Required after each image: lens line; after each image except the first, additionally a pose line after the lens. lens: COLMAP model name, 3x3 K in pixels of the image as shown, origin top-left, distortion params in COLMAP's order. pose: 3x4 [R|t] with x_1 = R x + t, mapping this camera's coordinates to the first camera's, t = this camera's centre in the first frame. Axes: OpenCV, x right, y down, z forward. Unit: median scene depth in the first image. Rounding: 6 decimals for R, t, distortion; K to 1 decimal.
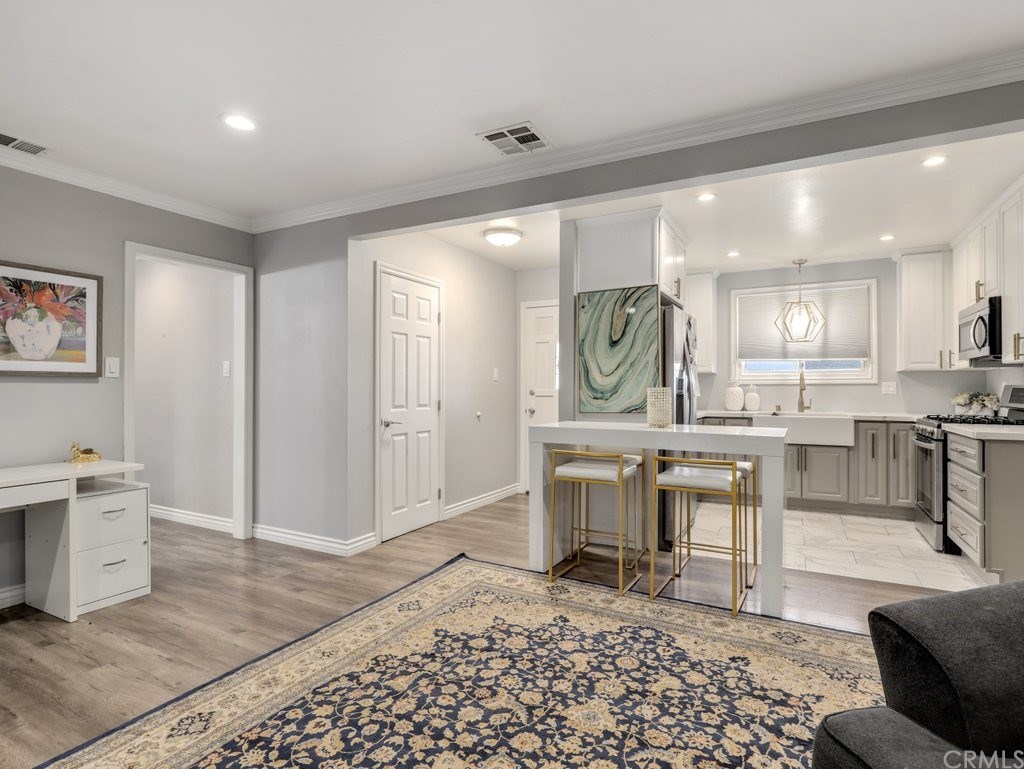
lens RADIAL K [[524.9, 0, 513.5], [0, 524.9, 385.6], [0, 0, 1]] dist [-0.010374, -0.000346]
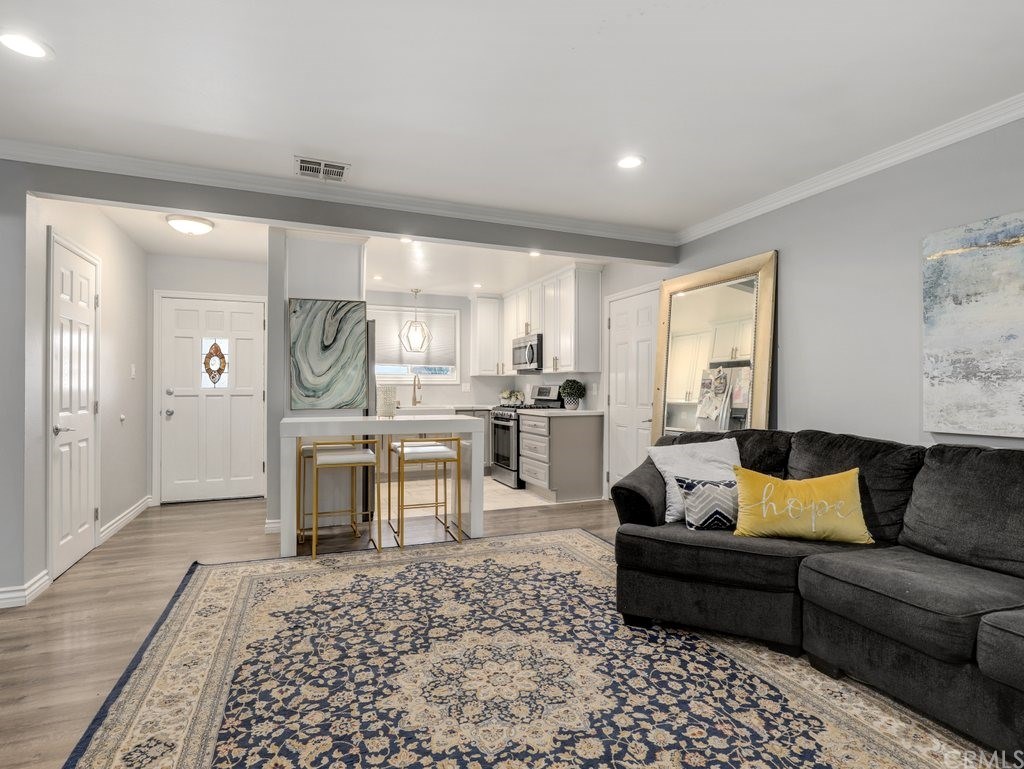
lens RADIAL K [[524.9, 0, 509.0], [0, 524.9, 386.7], [0, 0, 1]] dist [-0.010374, -0.000346]
pose [[0.647035, 0.002051, 0.762458, -0.540102], [-0.004621, 0.999989, 0.001232, 0.001060], [-0.762446, -0.004320, 0.647037, -0.046135]]
